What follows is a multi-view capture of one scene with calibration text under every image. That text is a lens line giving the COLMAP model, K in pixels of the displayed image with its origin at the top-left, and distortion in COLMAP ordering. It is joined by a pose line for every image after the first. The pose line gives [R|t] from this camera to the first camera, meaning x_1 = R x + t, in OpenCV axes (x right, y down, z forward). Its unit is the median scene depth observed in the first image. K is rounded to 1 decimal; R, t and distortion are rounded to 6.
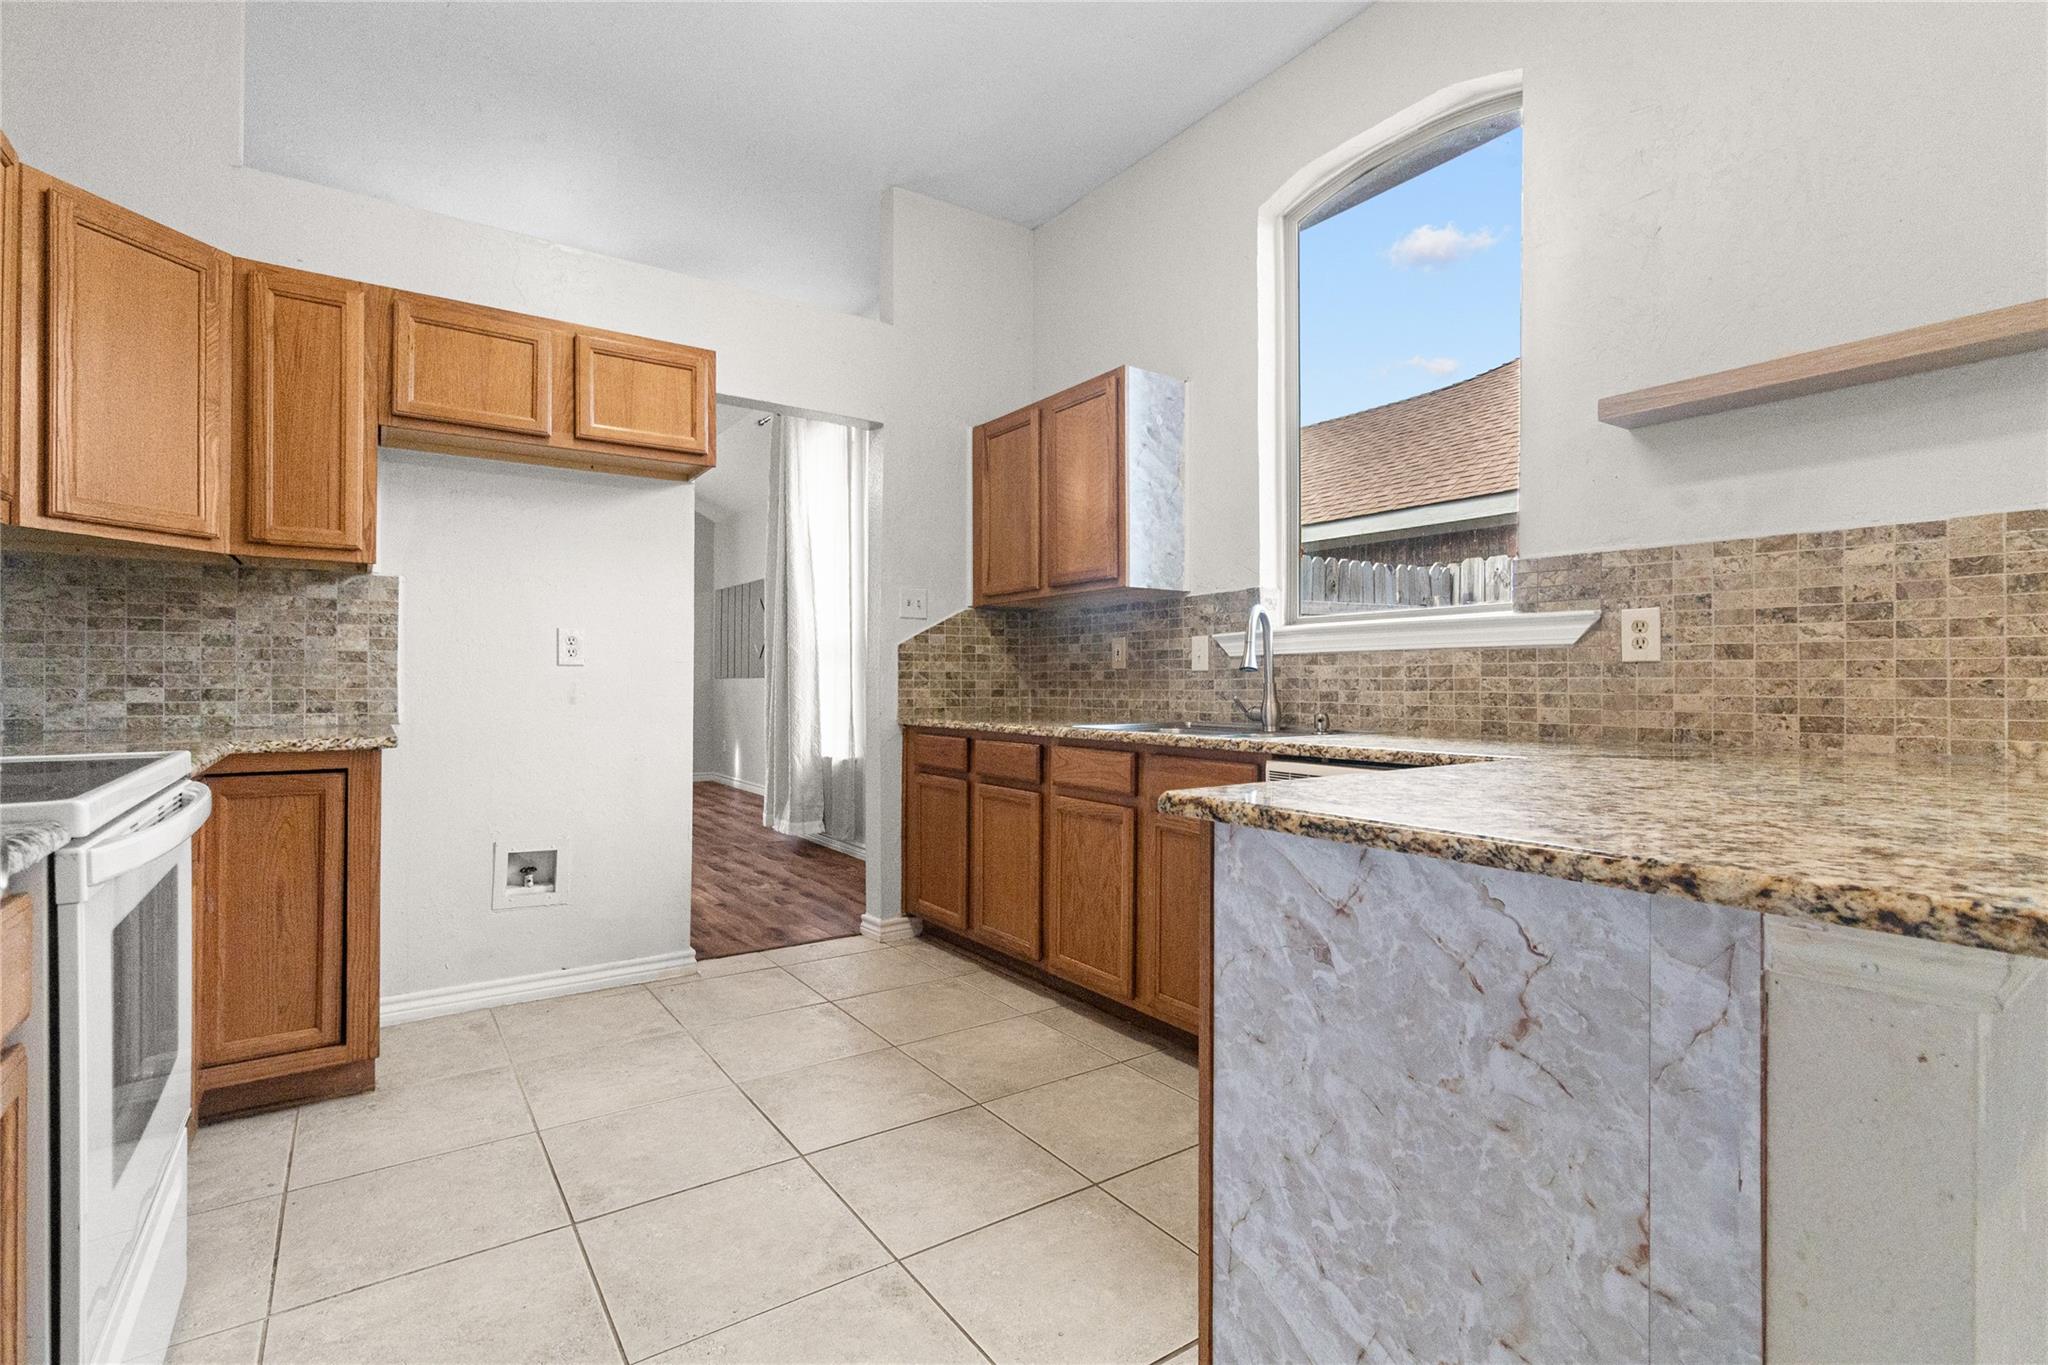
lens RADIAL K [[956.7, 0, 1031.2], [0, 956.7, 673.4], [0, 0, 1]] dist [0.001233, 0.002228]
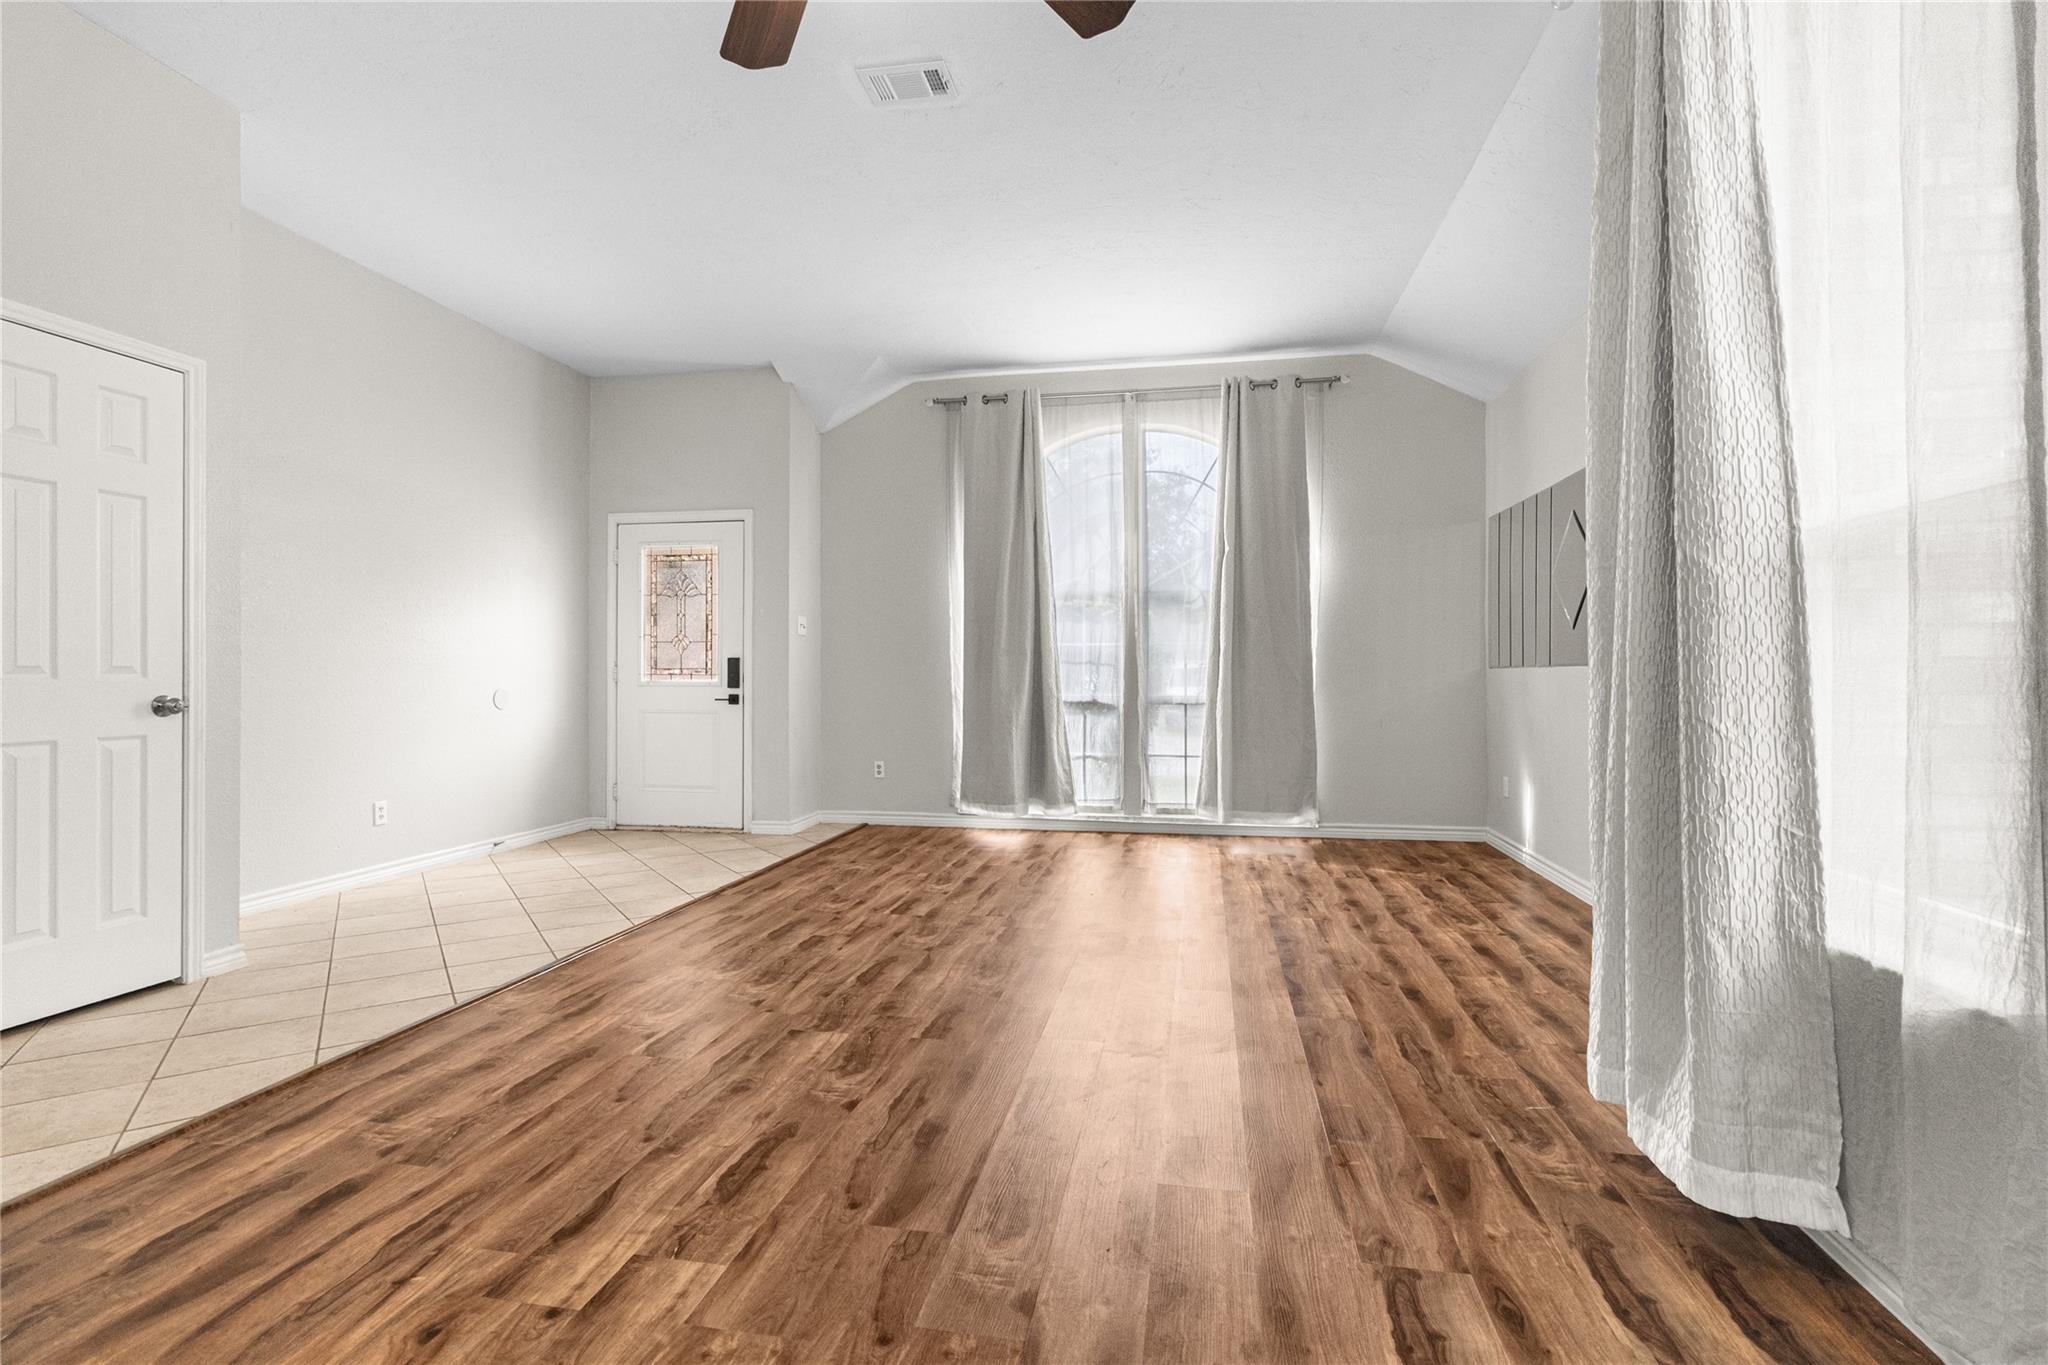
lens RADIAL K [[956.7, 0, 1024.2], [0, 956.7, 670.7], [0, 0, 1]] dist [0.001233, 0.002228]
pose [[0.698063, -0.004803, -0.716021, -0.375757], [0.009274, 0.999954, 0.002334, 0.009733], [0.715977, -0.008269, 0.698075, 1.326322]]
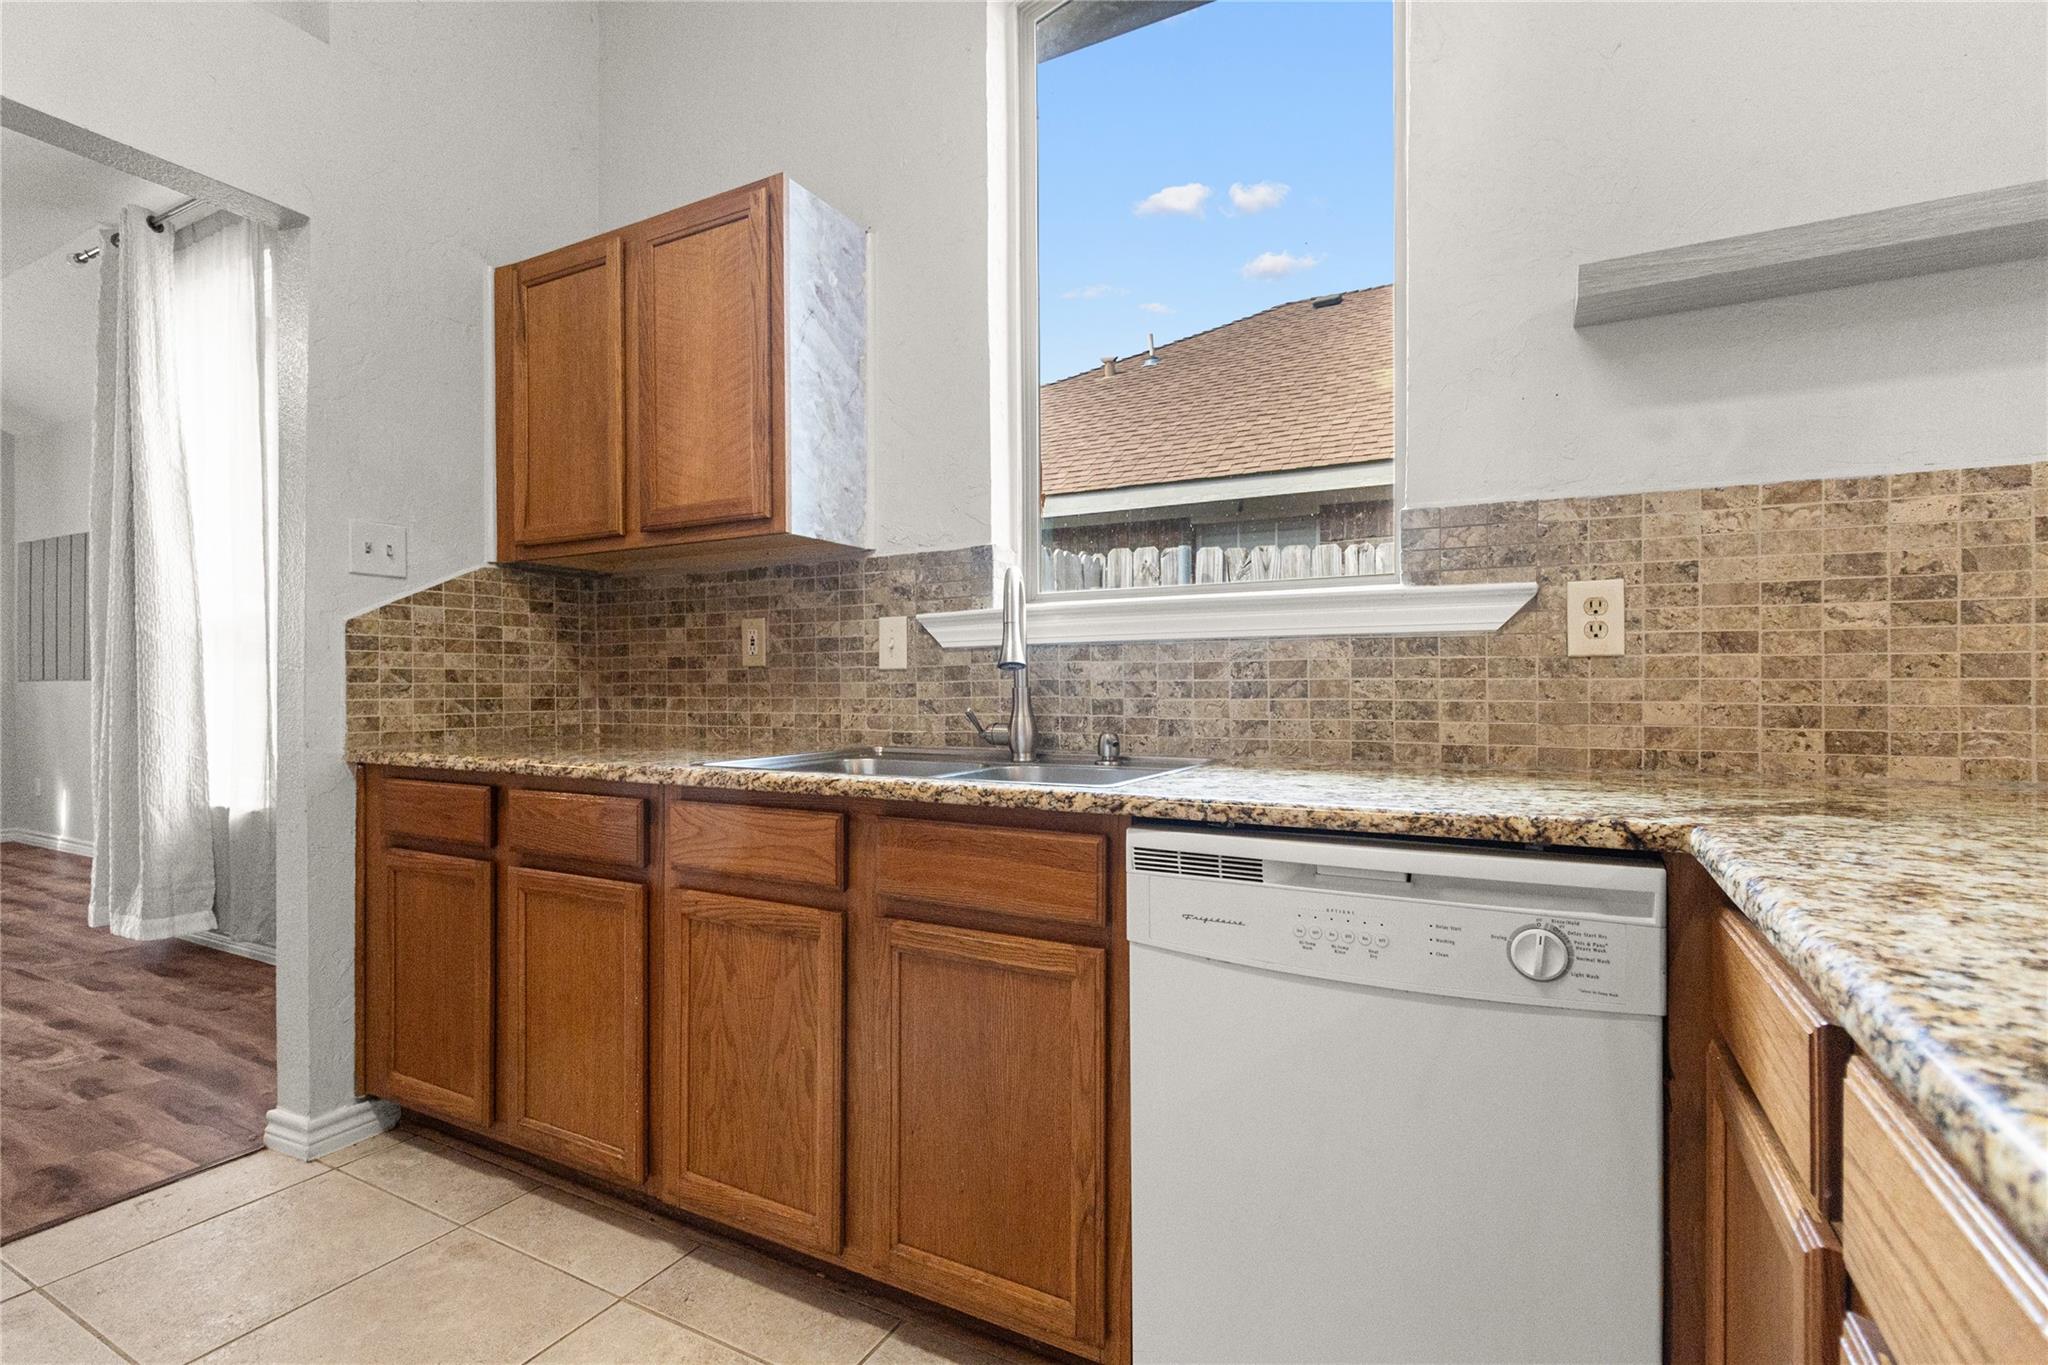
lens RADIAL K [[956.7, 0, 1030.6], [0, 956.7, 685.8], [0, 0, 1]] dist [0.001233, 0.002228]
pose [[0.894955, -0.003210, 0.446144, -0.040741], [-0.001331, 0.999950, 0.009865, 0.002621], [-0.446154, -0.009422, 0.894907, 0.424461]]
